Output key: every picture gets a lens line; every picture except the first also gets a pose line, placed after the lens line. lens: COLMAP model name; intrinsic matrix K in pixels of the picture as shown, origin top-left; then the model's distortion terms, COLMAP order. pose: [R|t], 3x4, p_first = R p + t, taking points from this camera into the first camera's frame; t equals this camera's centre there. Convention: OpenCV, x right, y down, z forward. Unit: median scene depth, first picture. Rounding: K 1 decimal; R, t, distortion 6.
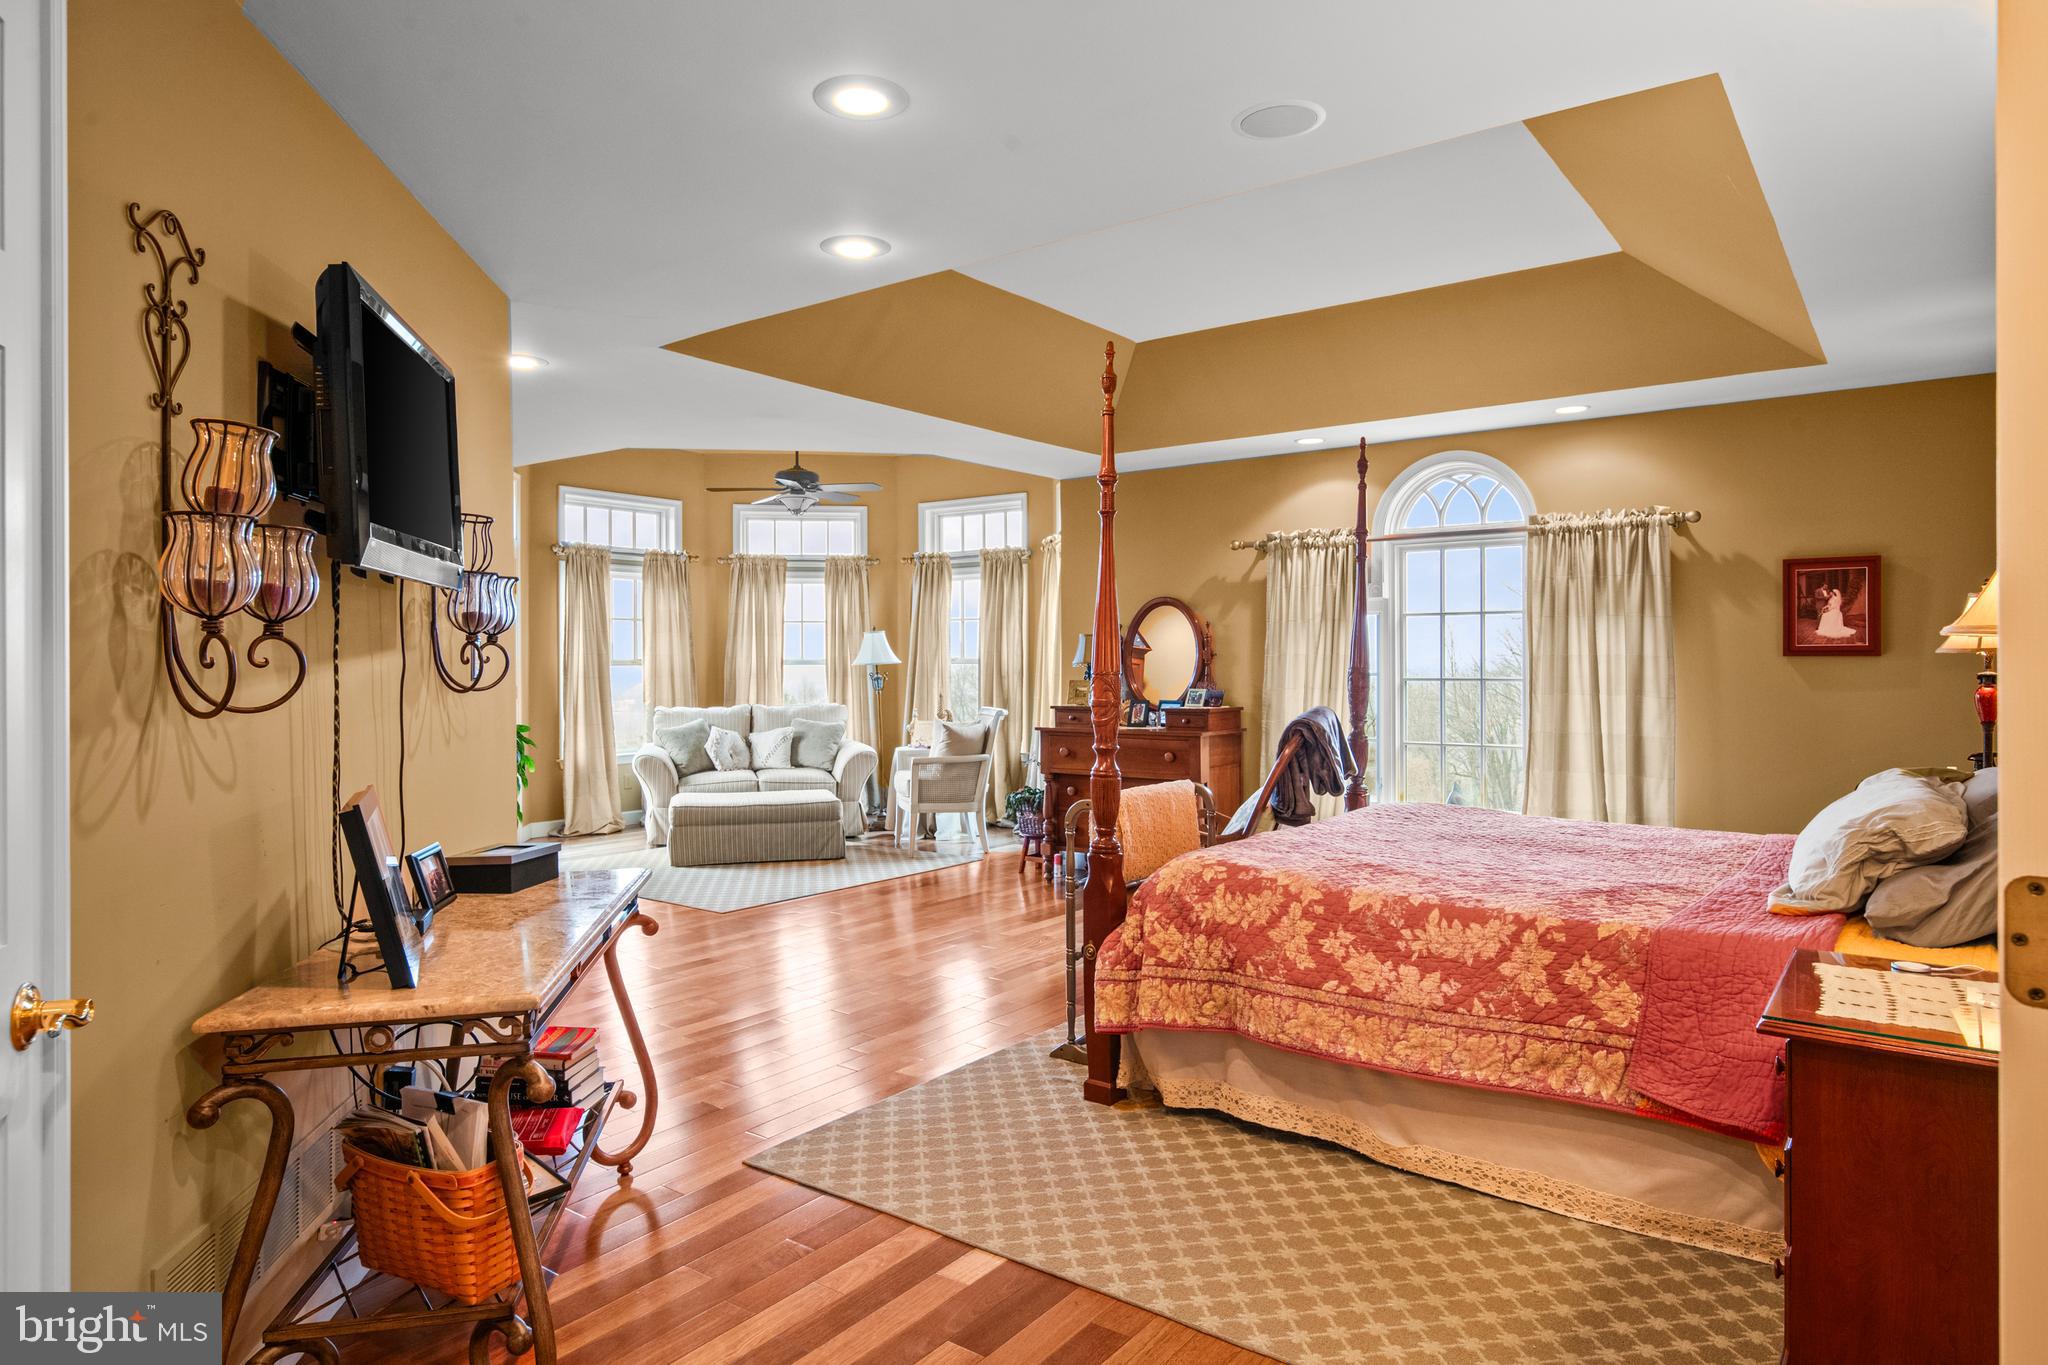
lens RADIAL K [[1190.9, 0, 1024.5], [0, 1190.9, 667.4], [0, 0, 1]] dist [0.005671, 0.000863]
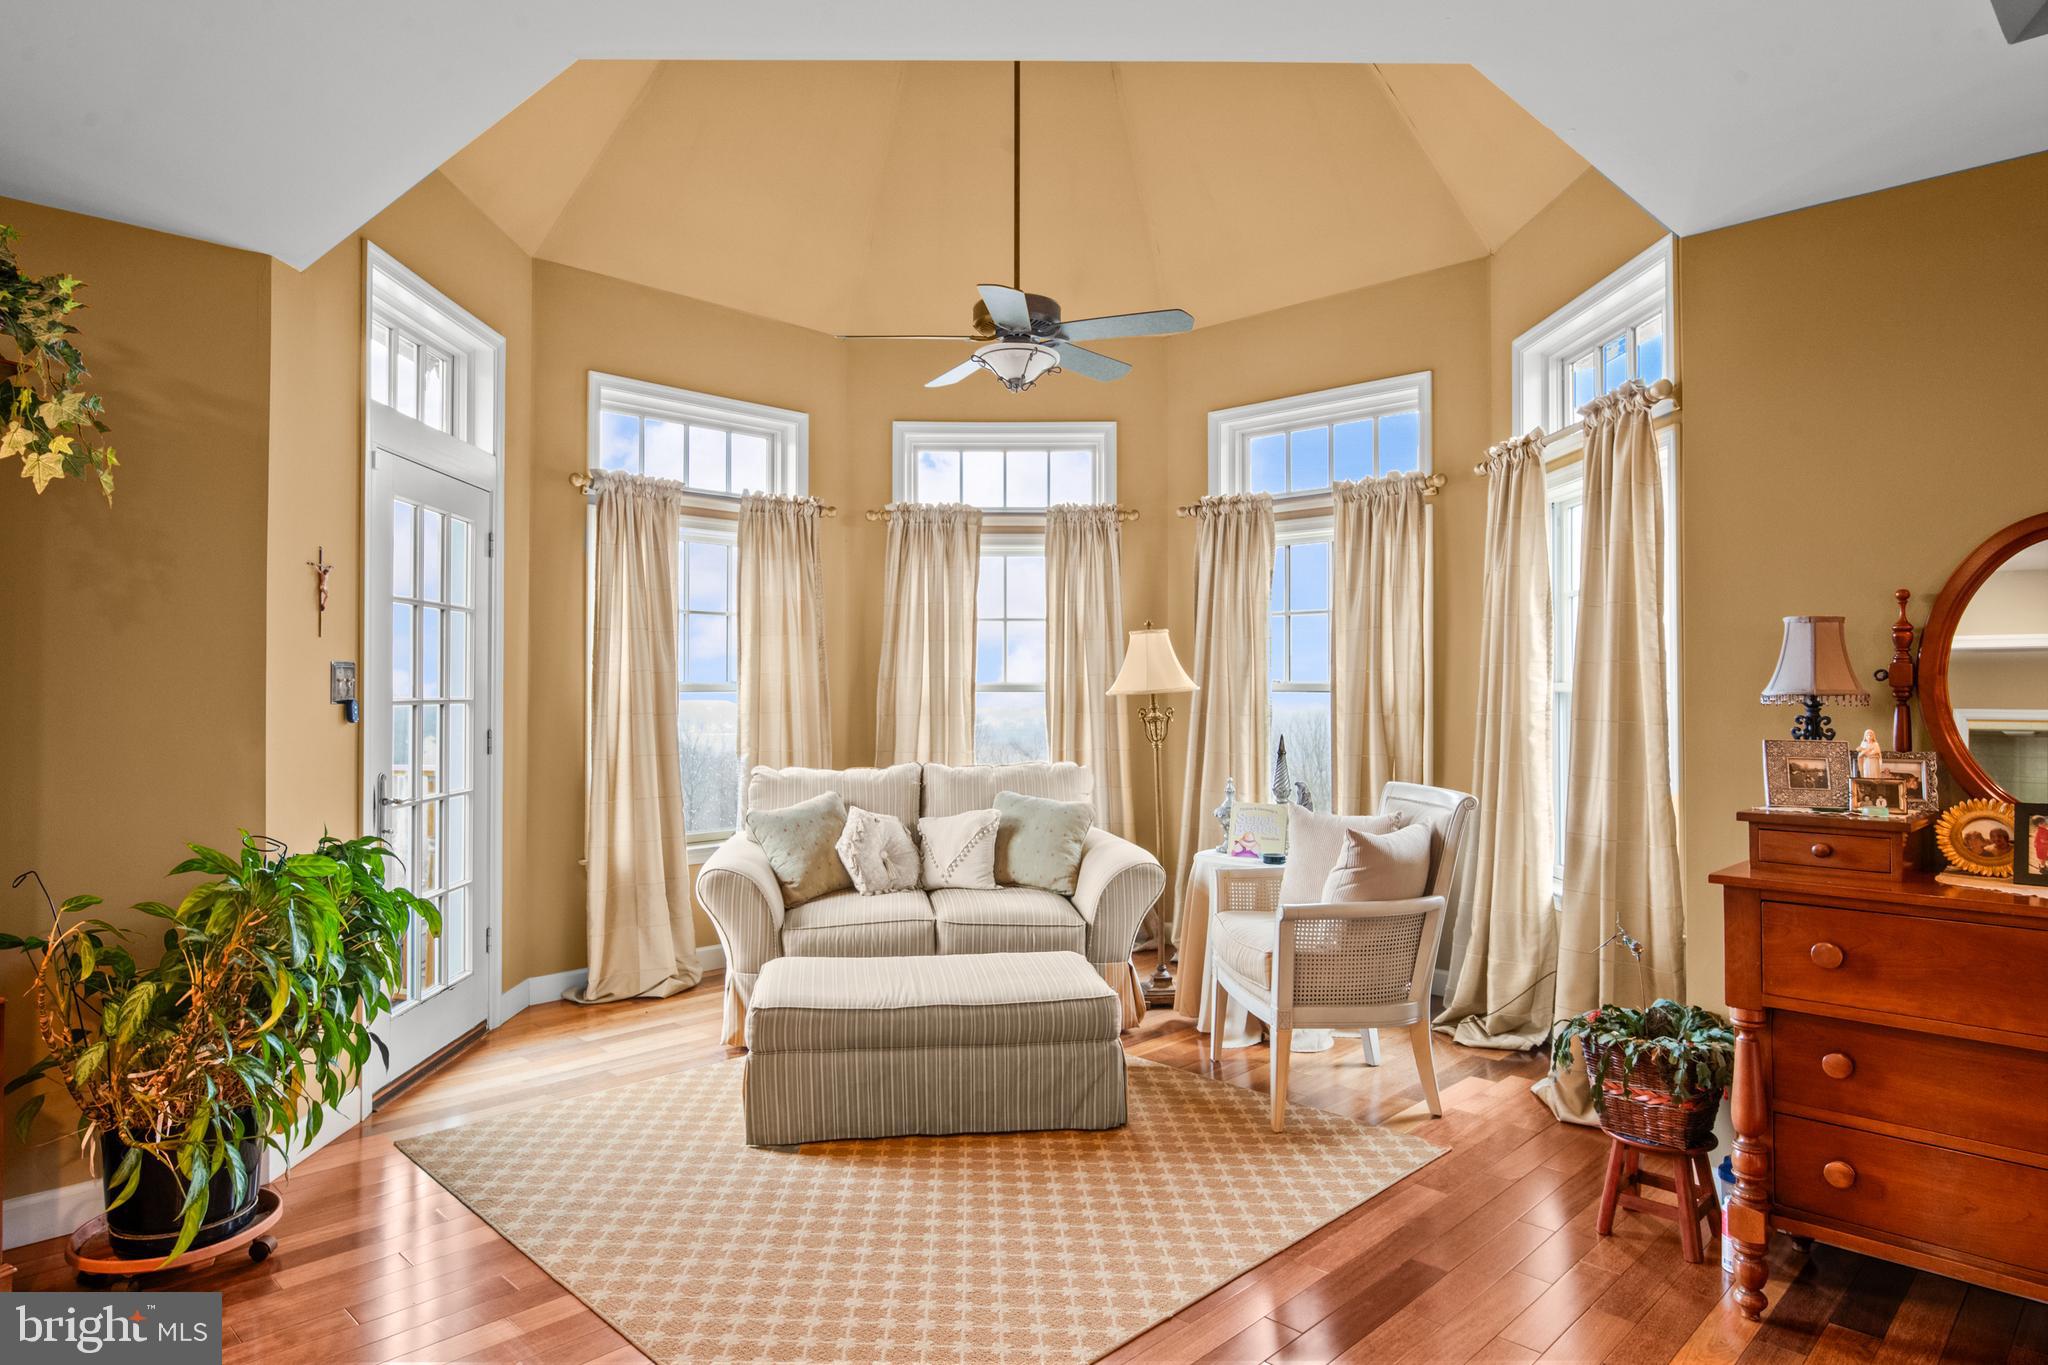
lens RADIAL K [[1190.9, 0, 1023.1], [0, 1190.9, 681.2], [0, 0, 1]] dist [0.005671, 0.000863]
pose [[0.990923, 0.003890, -0.134376, -0.108022], [-0.005047, 0.999953, -0.008267, -0.002825], [0.134337, 0.008870, 0.990896, 0.455637]]
